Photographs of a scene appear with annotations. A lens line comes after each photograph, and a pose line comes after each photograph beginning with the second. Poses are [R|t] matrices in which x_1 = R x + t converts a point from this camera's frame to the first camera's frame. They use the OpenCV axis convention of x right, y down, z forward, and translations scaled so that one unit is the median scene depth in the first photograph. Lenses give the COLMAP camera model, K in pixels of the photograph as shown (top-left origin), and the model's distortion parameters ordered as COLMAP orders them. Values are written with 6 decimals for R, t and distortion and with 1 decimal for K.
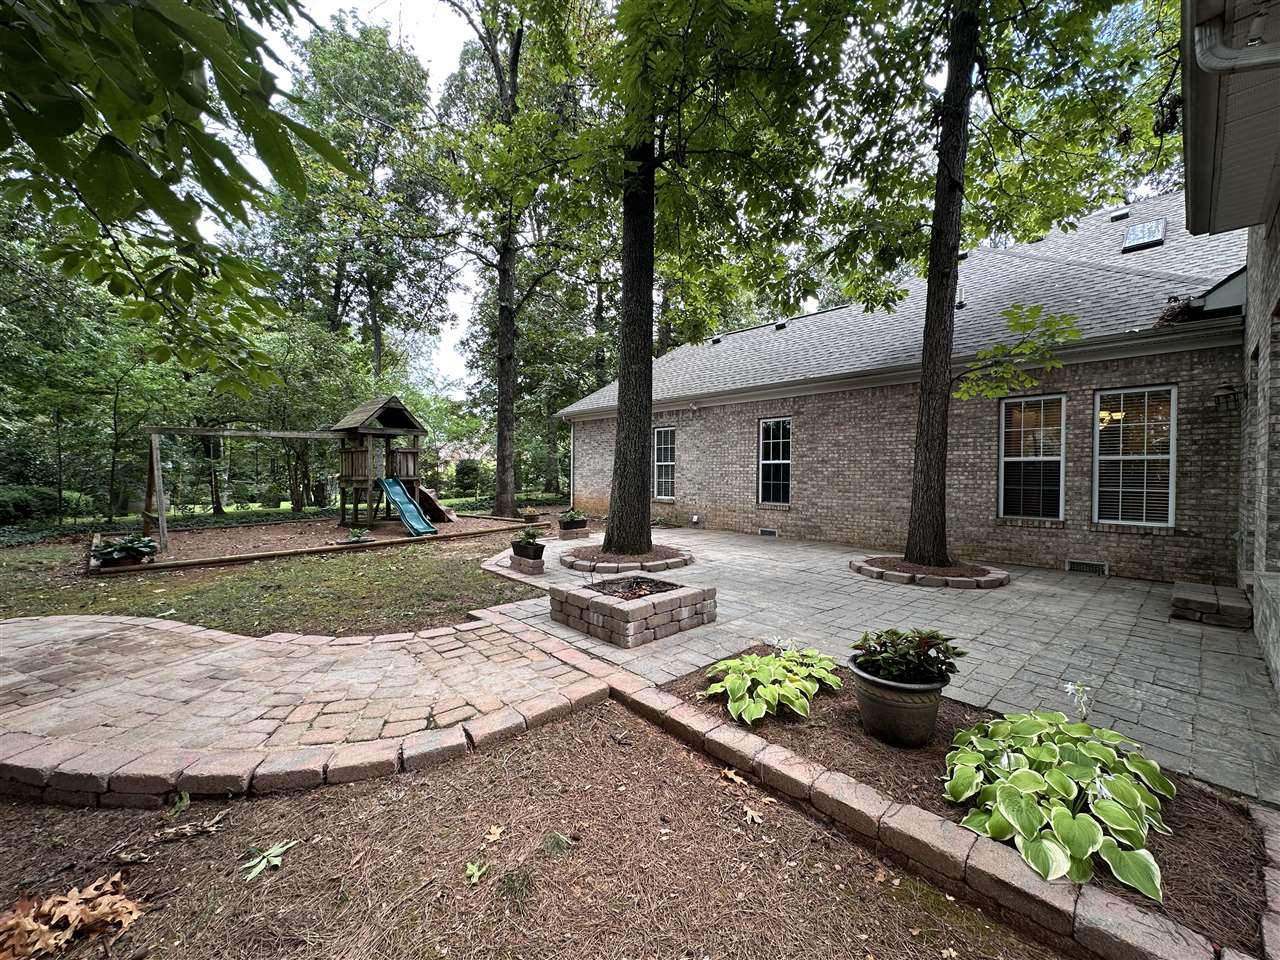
lens RADIAL K [[512.0, 0, 630.8], [0, 512.0, 473.5], [0, 0, 1]] dist [-0.005034, 0.001111]
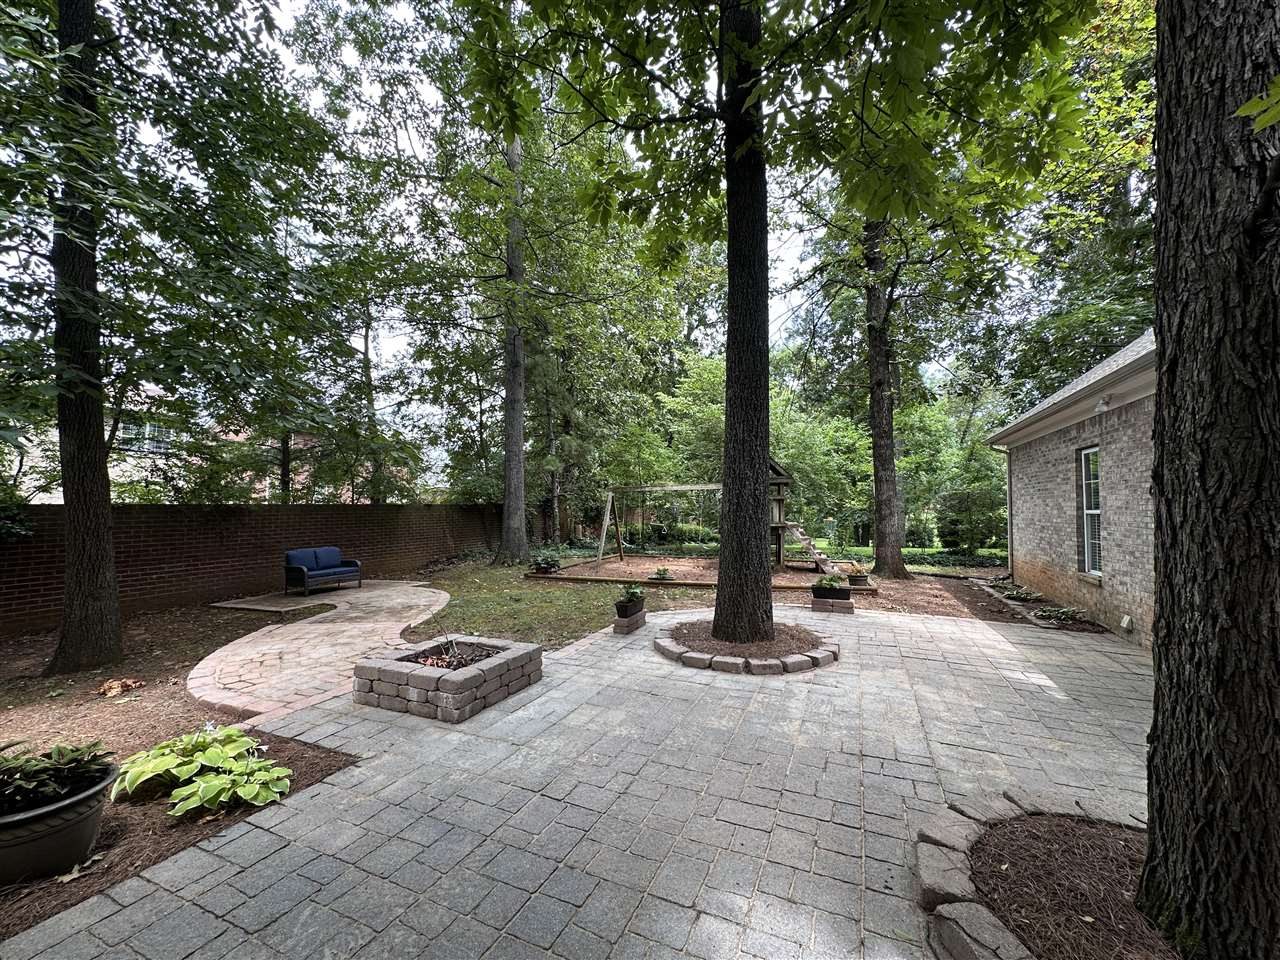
lens RADIAL K [[512.0, 0, 640.5], [0, 512.0, 481.3], [0, 0, 1]] dist [-0.005034, 0.001111]
pose [[0.422262, -0.040380, -0.905574, 0.452125], [-0.010652, 0.998717, -0.049500, -0.023960], [0.906411, 0.030548, 0.421290, 0.403127]]
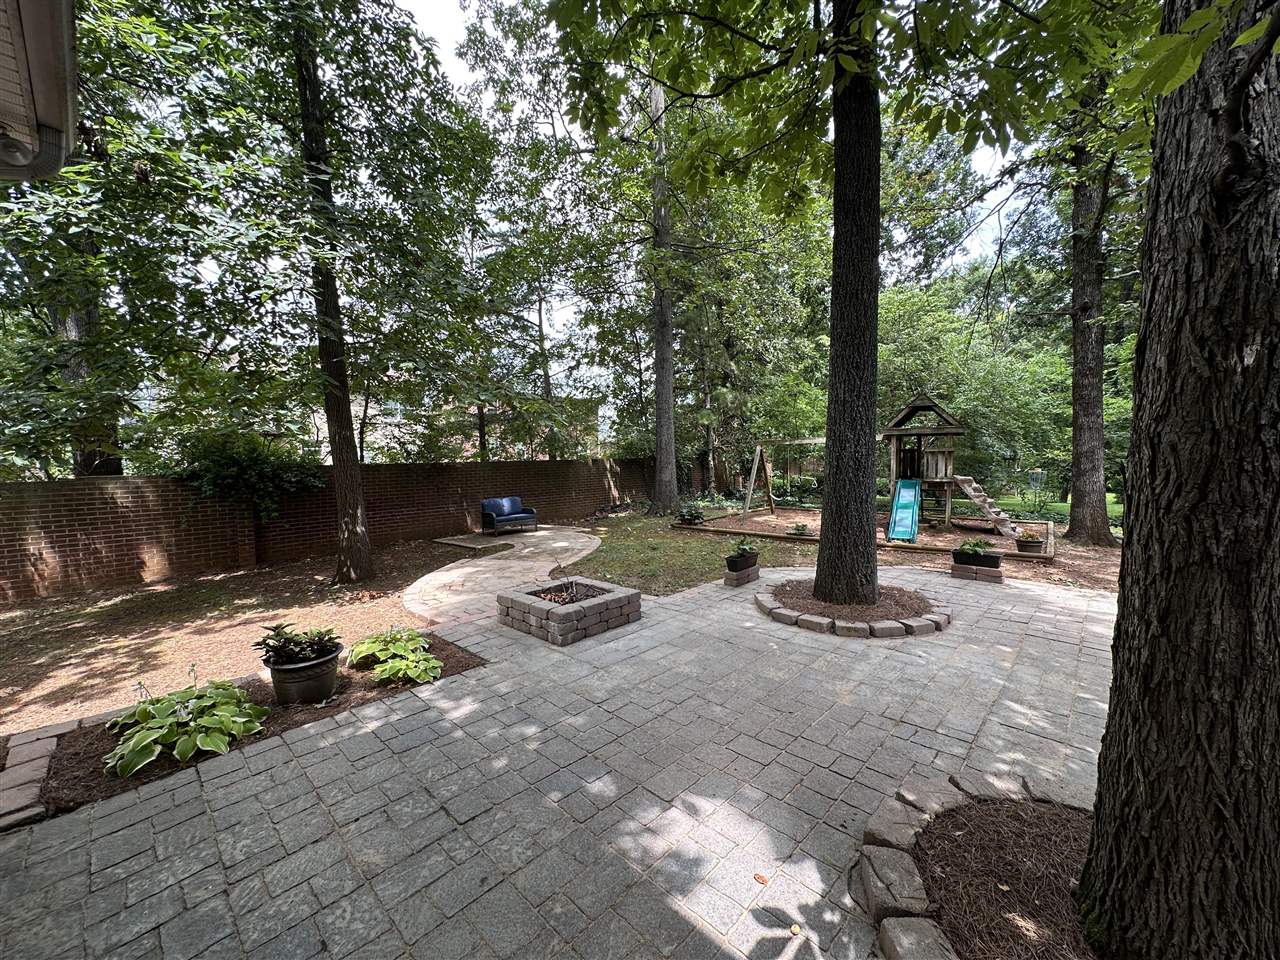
lens RADIAL K [[512.0, 0, 639.7], [0, 512.0, 481.5], [0, 0, 1]] dist [-0.005034, 0.001111]
pose [[0.087472, 0.054142, -0.994695, 0.516165], [0.000968, 0.998517, 0.054436, -0.041431], [0.996167, -0.005724, 0.087290, 0.472477]]
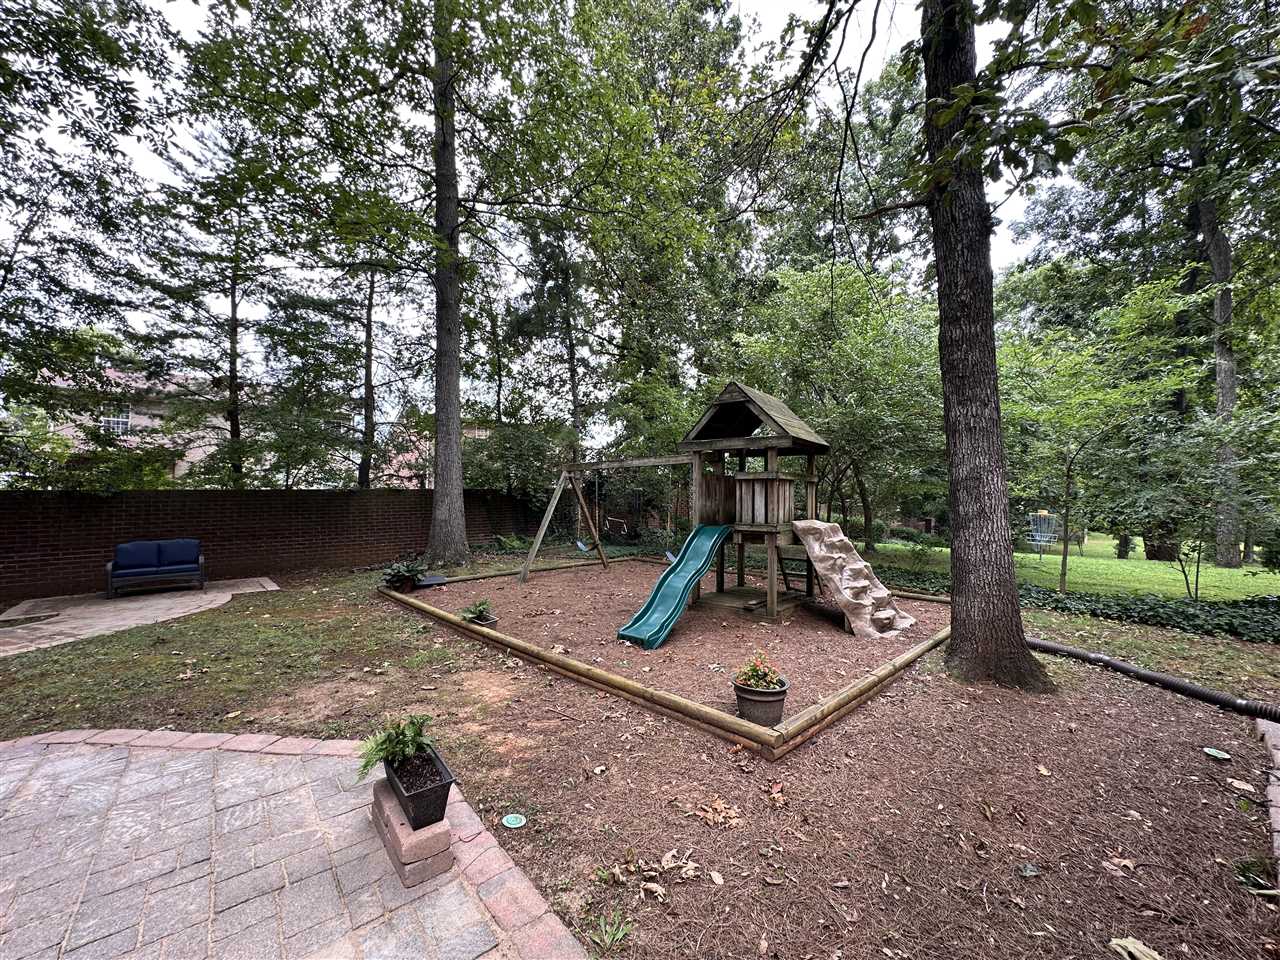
lens RADIAL K [[512.0, 0, 641.1], [0, 512.0, 484.0], [0, 0, 1]] dist [-0.005034, 0.001111]
pose [[-0.023742, -0.009882, -0.999669, 0.116316], [-0.008658, 0.999916, -0.009679, -0.032426], [0.999681, 0.008426, -0.023826, 1.084181]]
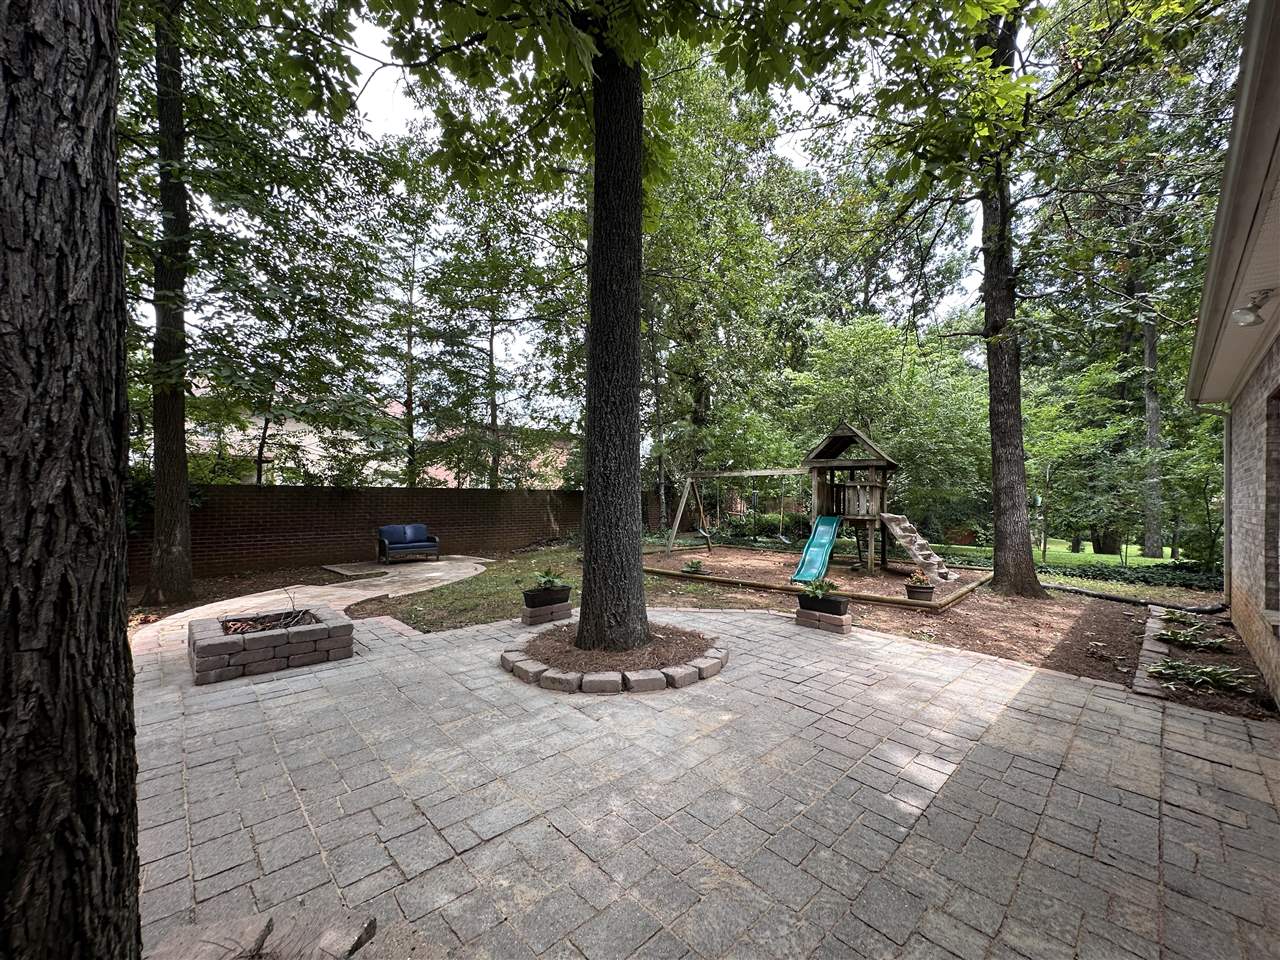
lens RADIAL K [[512.0, 0, 640.9], [0, 512.0, 481.6], [0, 0, 1]] dist [-0.005034, 0.001111]
pose [[0.033788, -0.021379, -0.999200, 0.458033], [-0.024034, 0.999465, -0.022198, -0.020995], [0.999140, 0.024765, 0.033256, 0.750855]]
